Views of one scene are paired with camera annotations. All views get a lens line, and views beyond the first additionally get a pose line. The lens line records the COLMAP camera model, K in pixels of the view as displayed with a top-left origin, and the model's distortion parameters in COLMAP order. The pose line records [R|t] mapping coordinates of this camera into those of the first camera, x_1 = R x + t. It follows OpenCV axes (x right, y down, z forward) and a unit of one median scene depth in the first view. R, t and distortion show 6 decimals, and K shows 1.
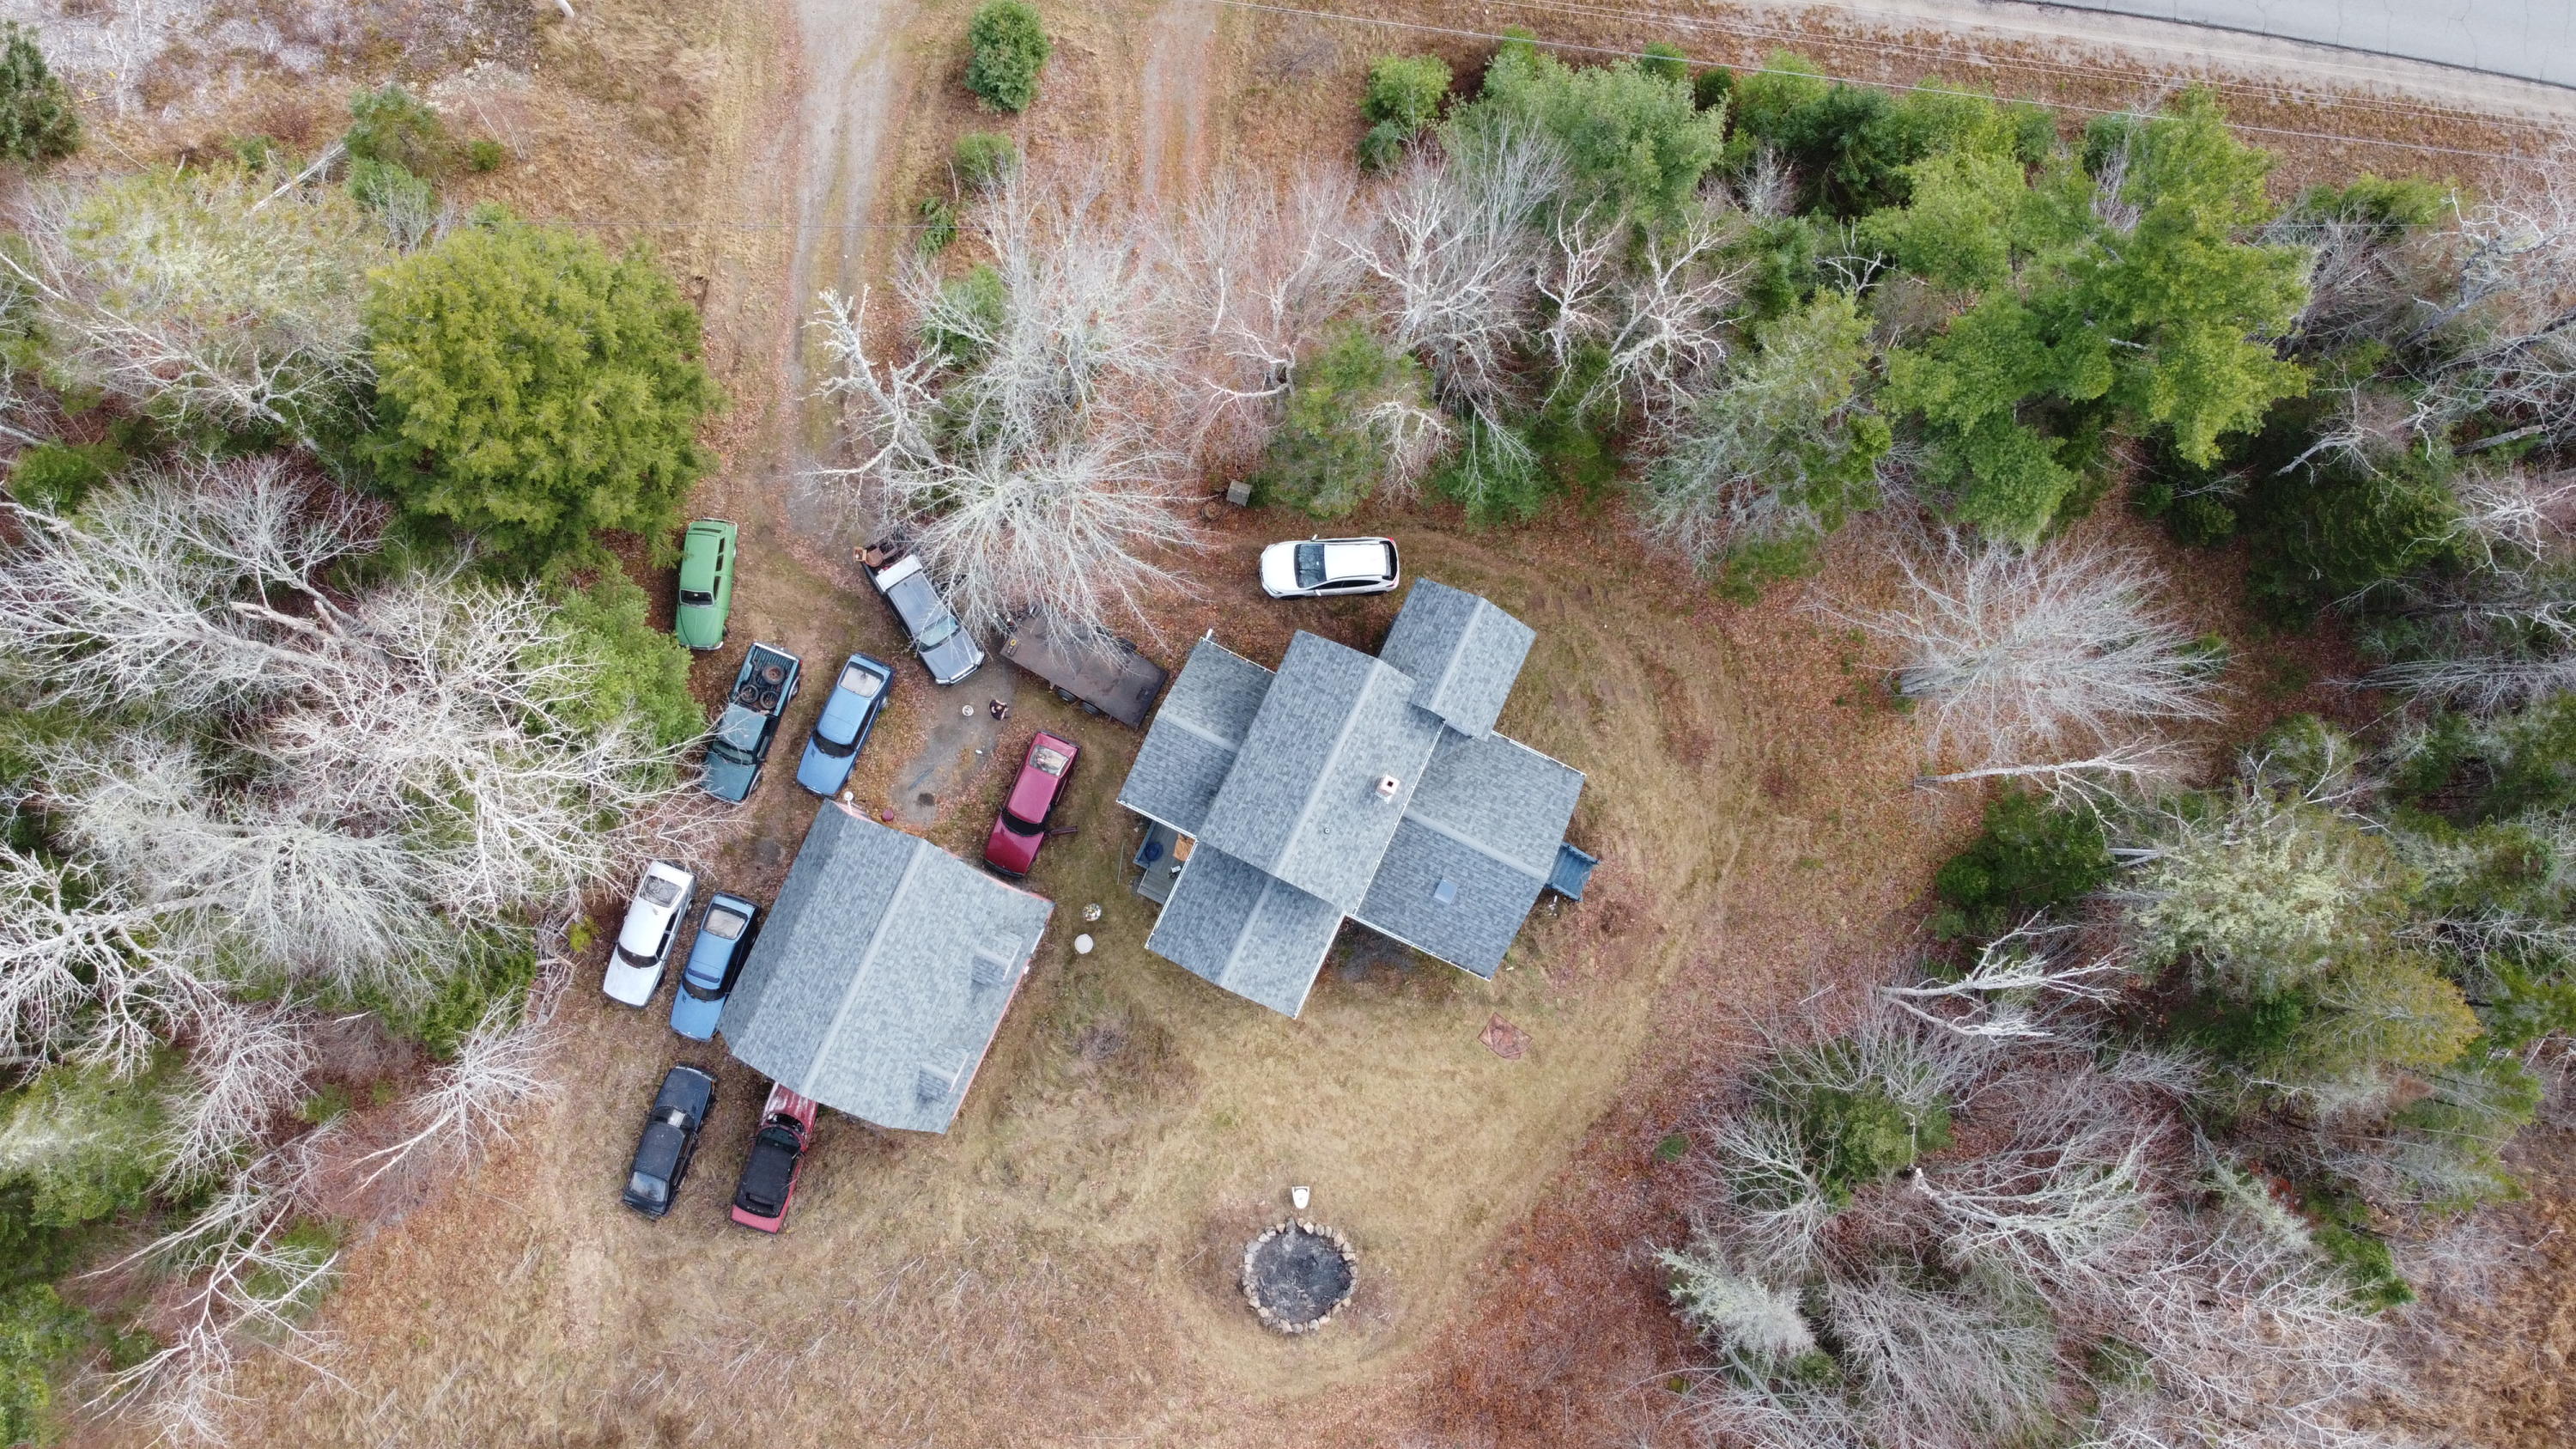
lens RADIAL K [[1799.6, 0, 1289.2], [0, 1799.6, 720.9], [0, 0, 1]] dist [-0.029122, -0.006133]
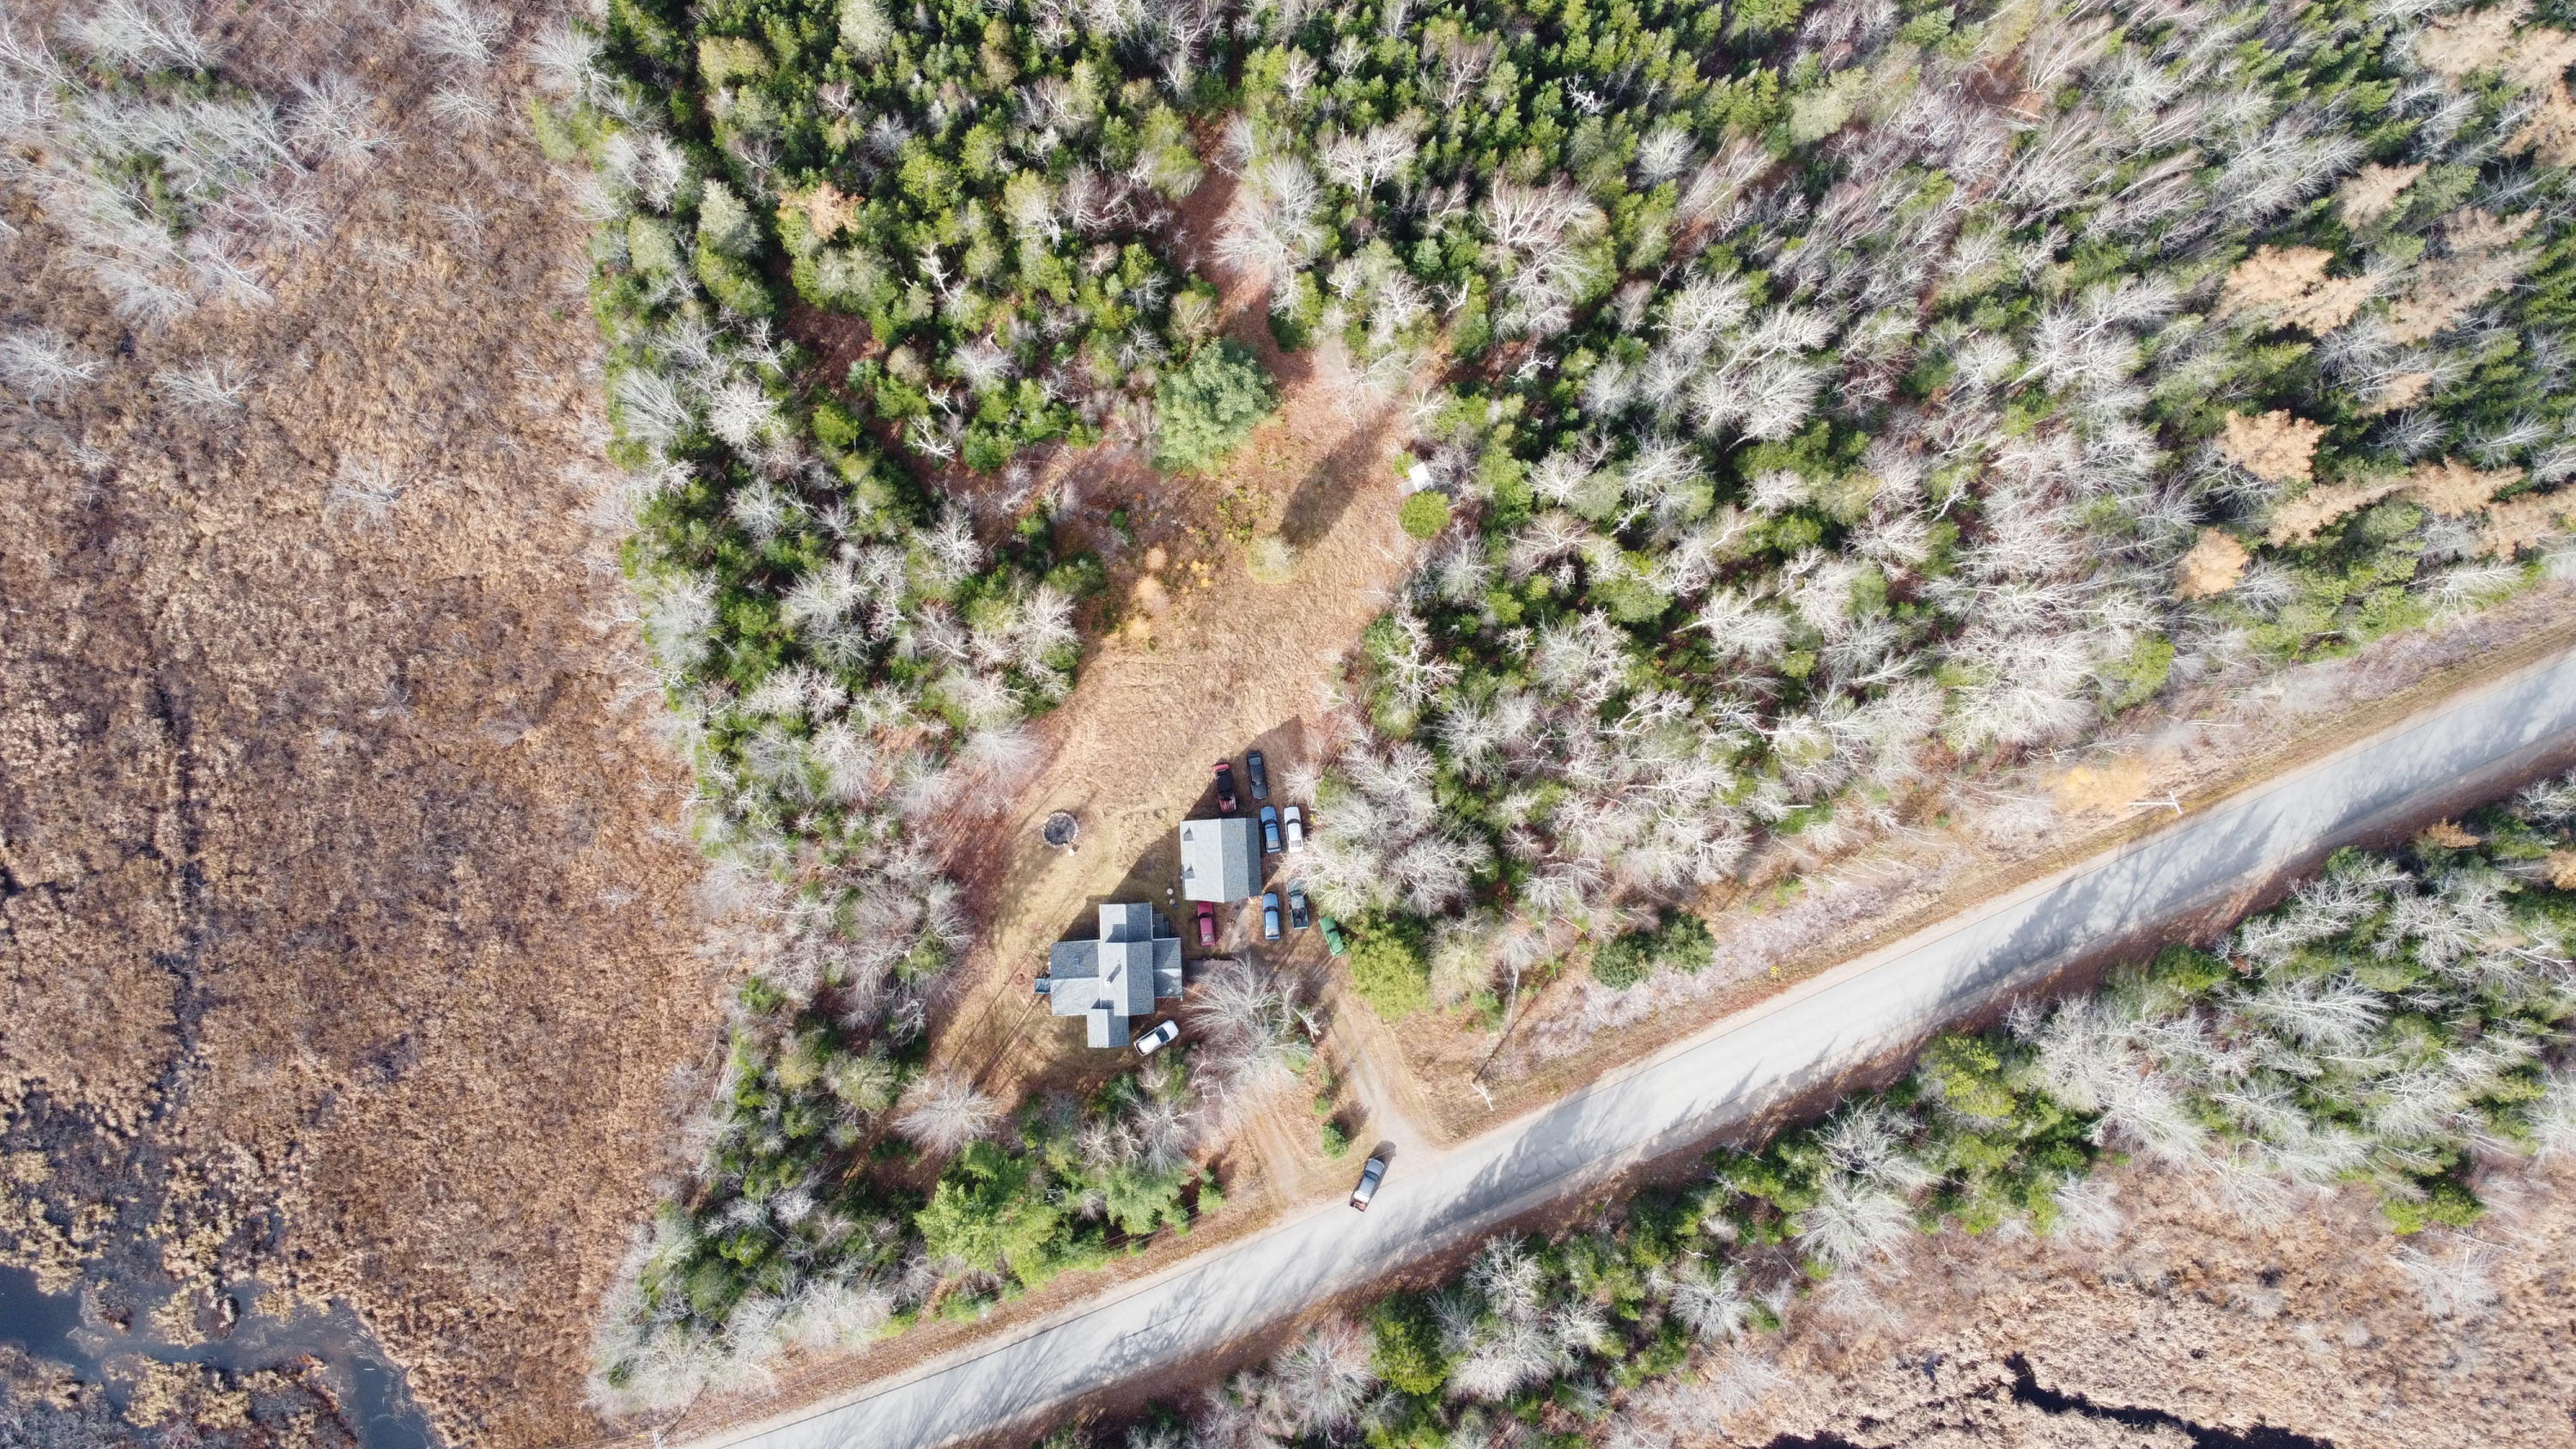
lens RADIAL K [[1799.6, 0, 1269.3], [0, 1799.6, 717.9], [0, 0, 1]] dist [-0.029122, -0.006133]
pose [[-0.880034, 0.460326, -0.116788, -0.040642], [-0.472248, -0.874230, 0.112714, -0.046265], [-0.050215, 0.154345, 0.986740, -2.167666]]
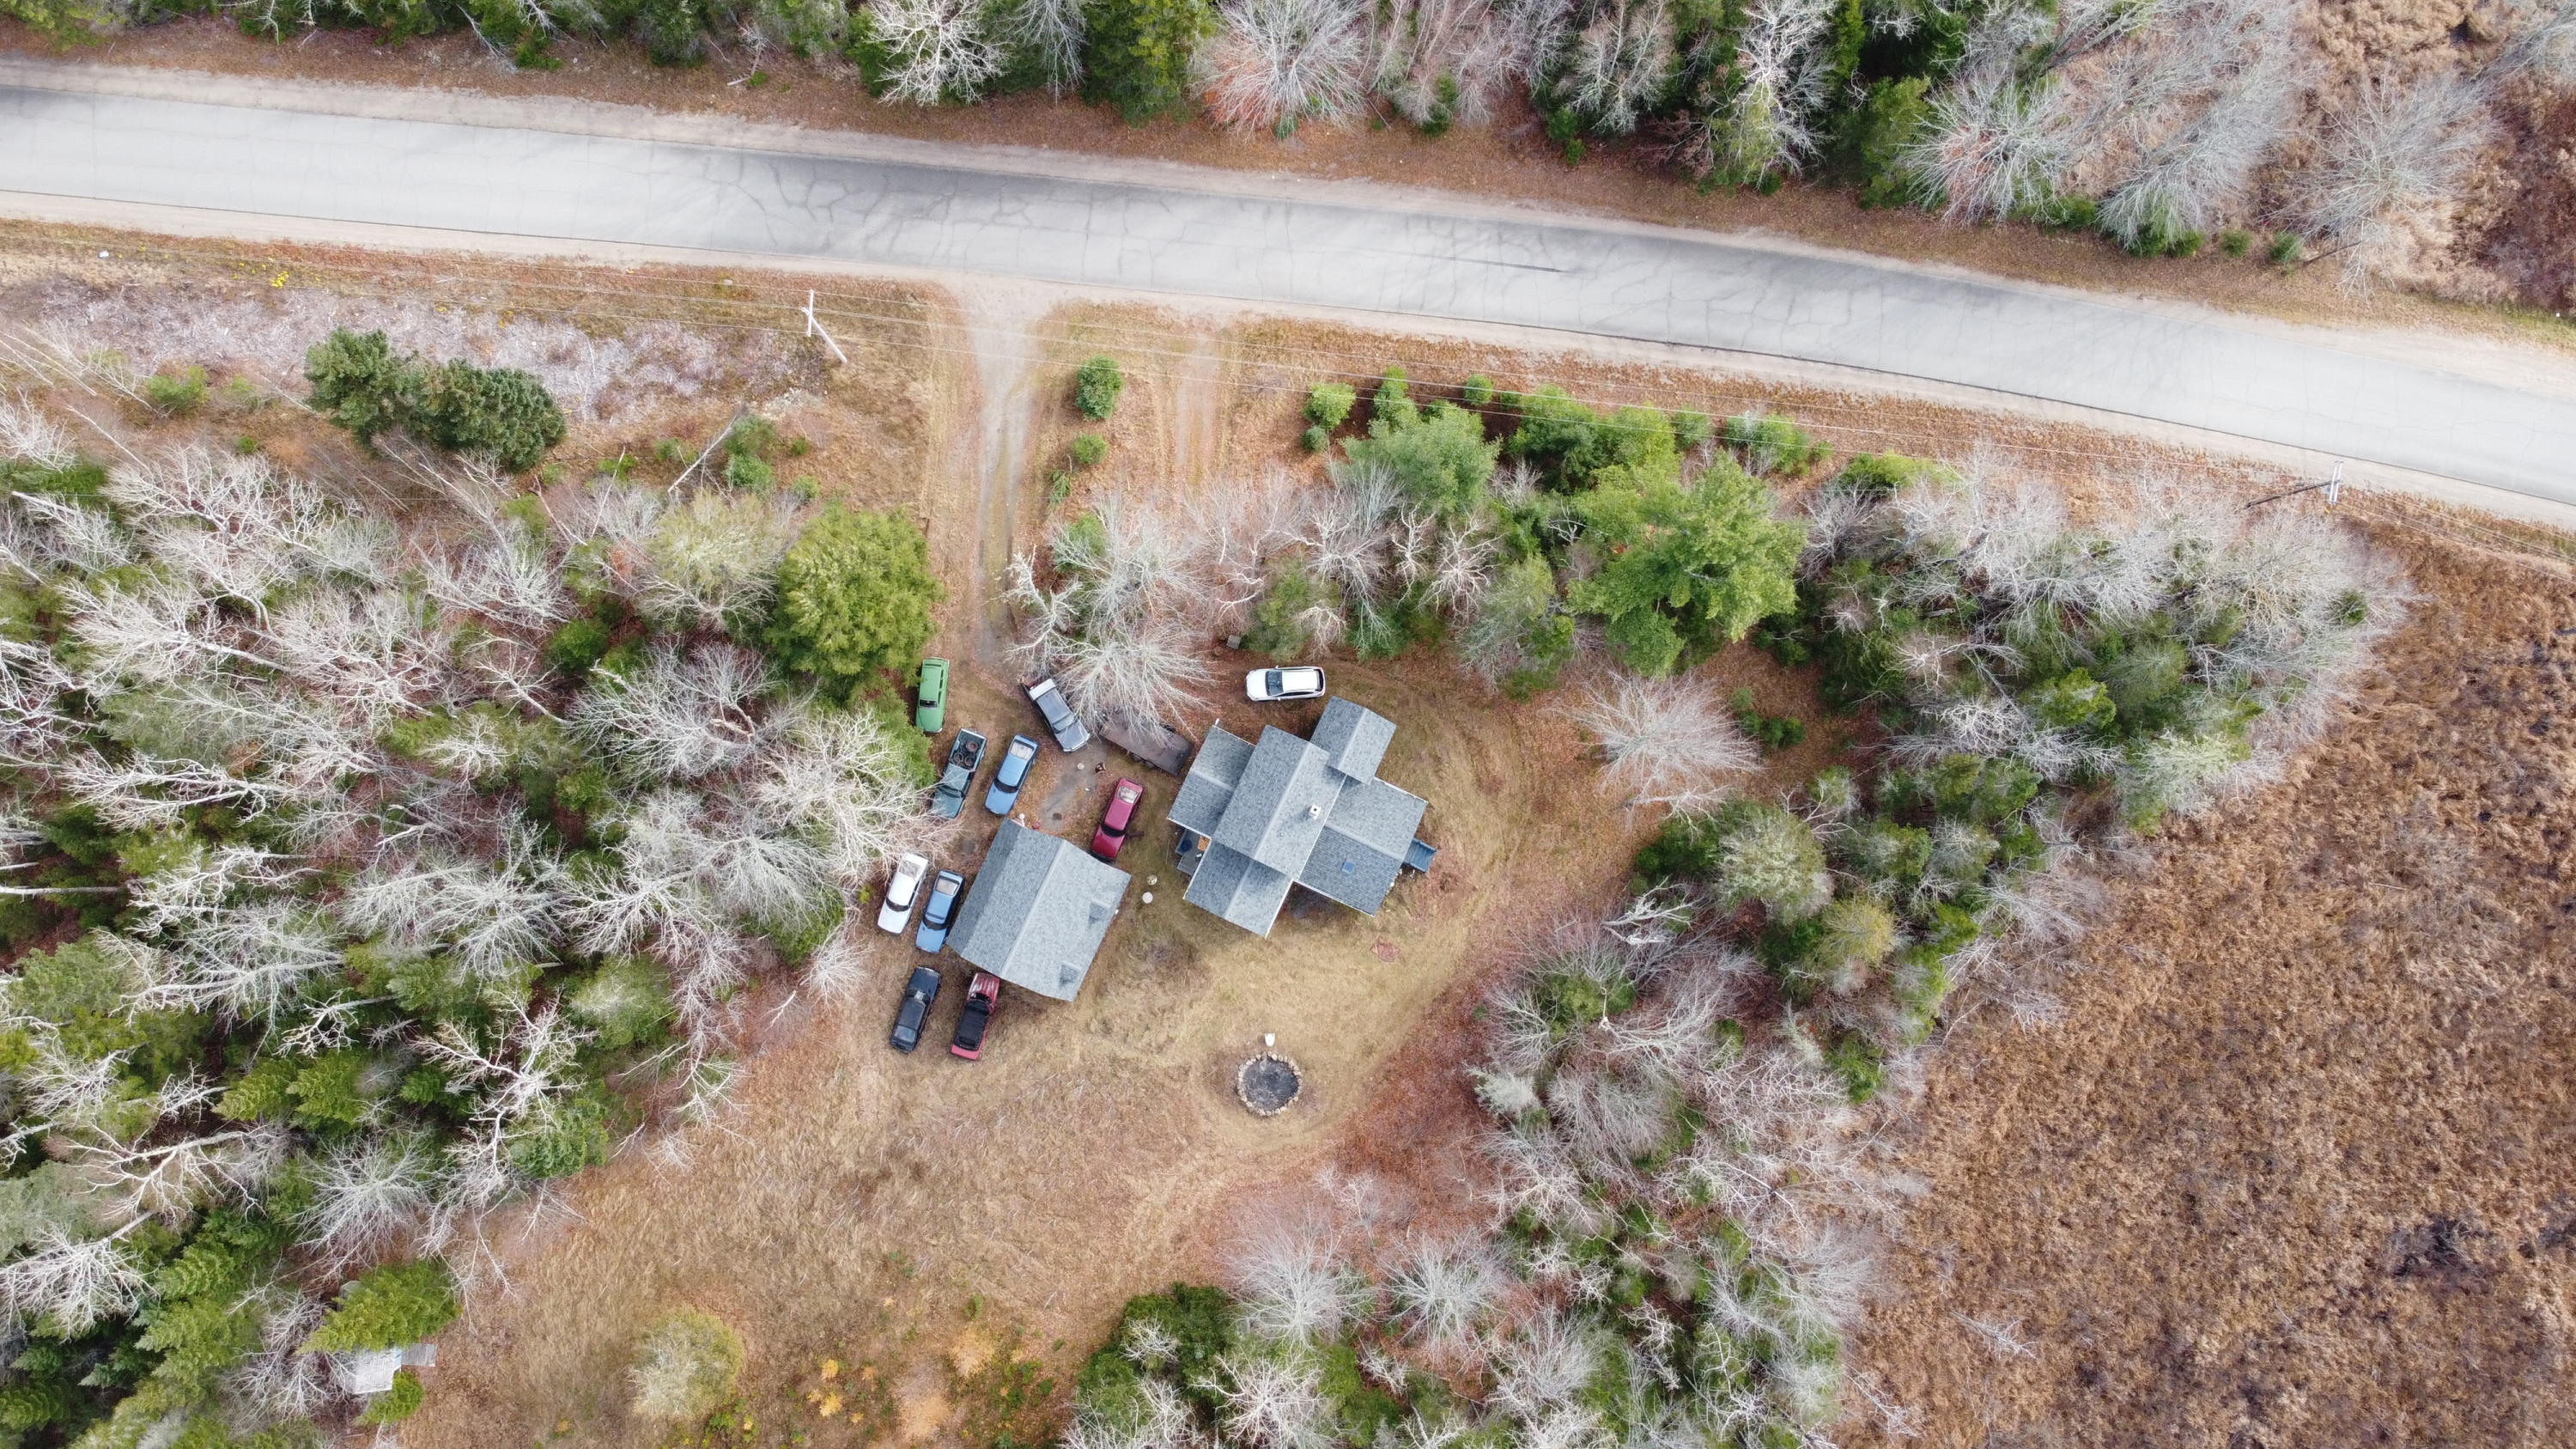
lens RADIAL K [[1799.6, 0, 1286.7], [0, 1799.6, 716.4], [0, 0, 1]] dist [-0.029122, -0.006133]
pose [[0.999993, -0.003575, 0.001424, 0.022014], [0.003565, 0.999967, 0.007321, -0.068749], [-0.001450, -0.007316, 0.999972, -0.789083]]
